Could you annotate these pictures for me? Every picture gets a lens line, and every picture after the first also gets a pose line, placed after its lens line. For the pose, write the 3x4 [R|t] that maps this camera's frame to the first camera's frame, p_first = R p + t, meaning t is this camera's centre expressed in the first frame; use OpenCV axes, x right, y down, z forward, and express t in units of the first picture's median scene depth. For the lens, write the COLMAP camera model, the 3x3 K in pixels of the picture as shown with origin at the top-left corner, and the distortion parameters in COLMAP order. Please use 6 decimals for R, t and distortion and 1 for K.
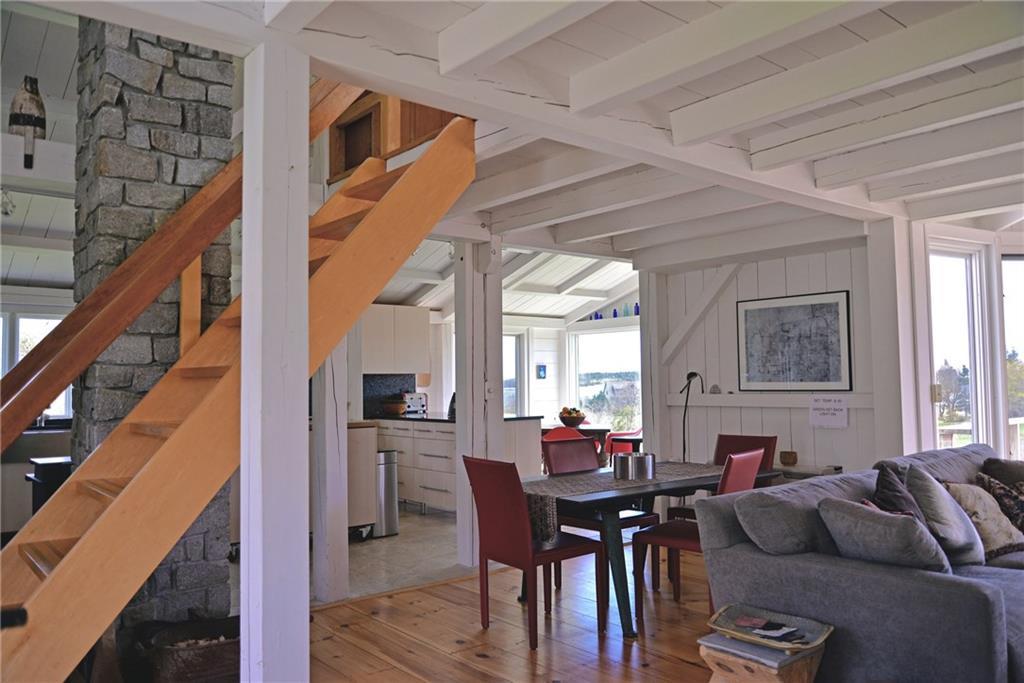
lens RADIAL K [[771.2, 0, 512.0], [0, 771.2, 341.5], [0, 0, 1]] dist [0.001053, 0.000003]
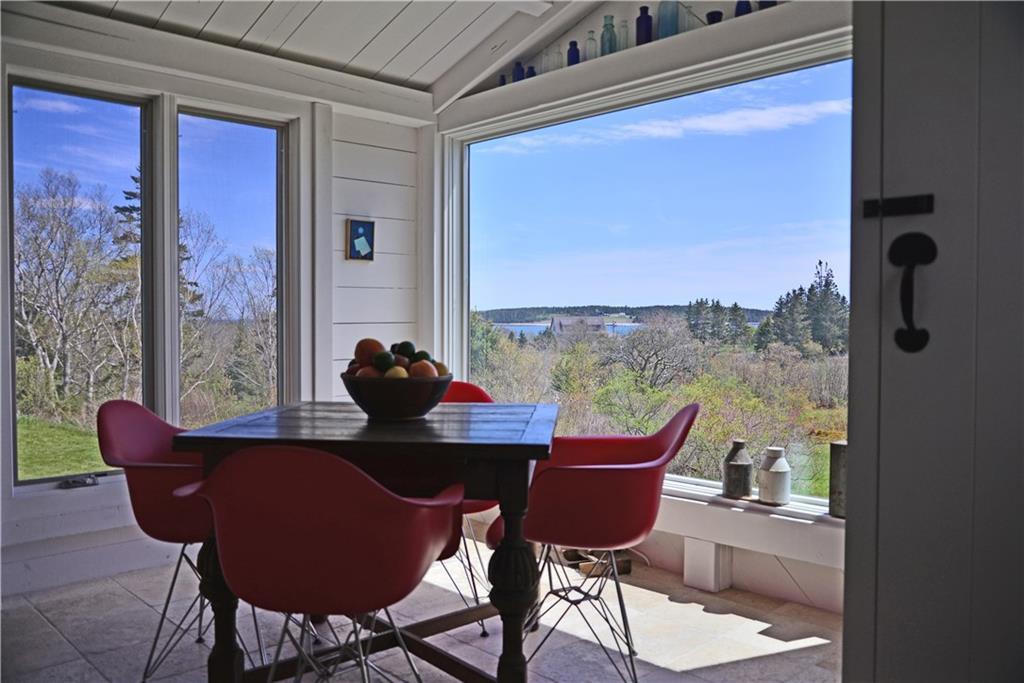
lens RADIAL K [[853.3, 0, 512.0], [0, 853.3, 341.5], [0, 0, 1]] dist [-0.001900, -0.001229]
pose [[0.997217, 0.012965, 0.073411, 0.080332], [-0.018949, 0.996499, 0.081424, 0.053340], [-0.072099, -0.082588, 0.993972, 0.616180]]
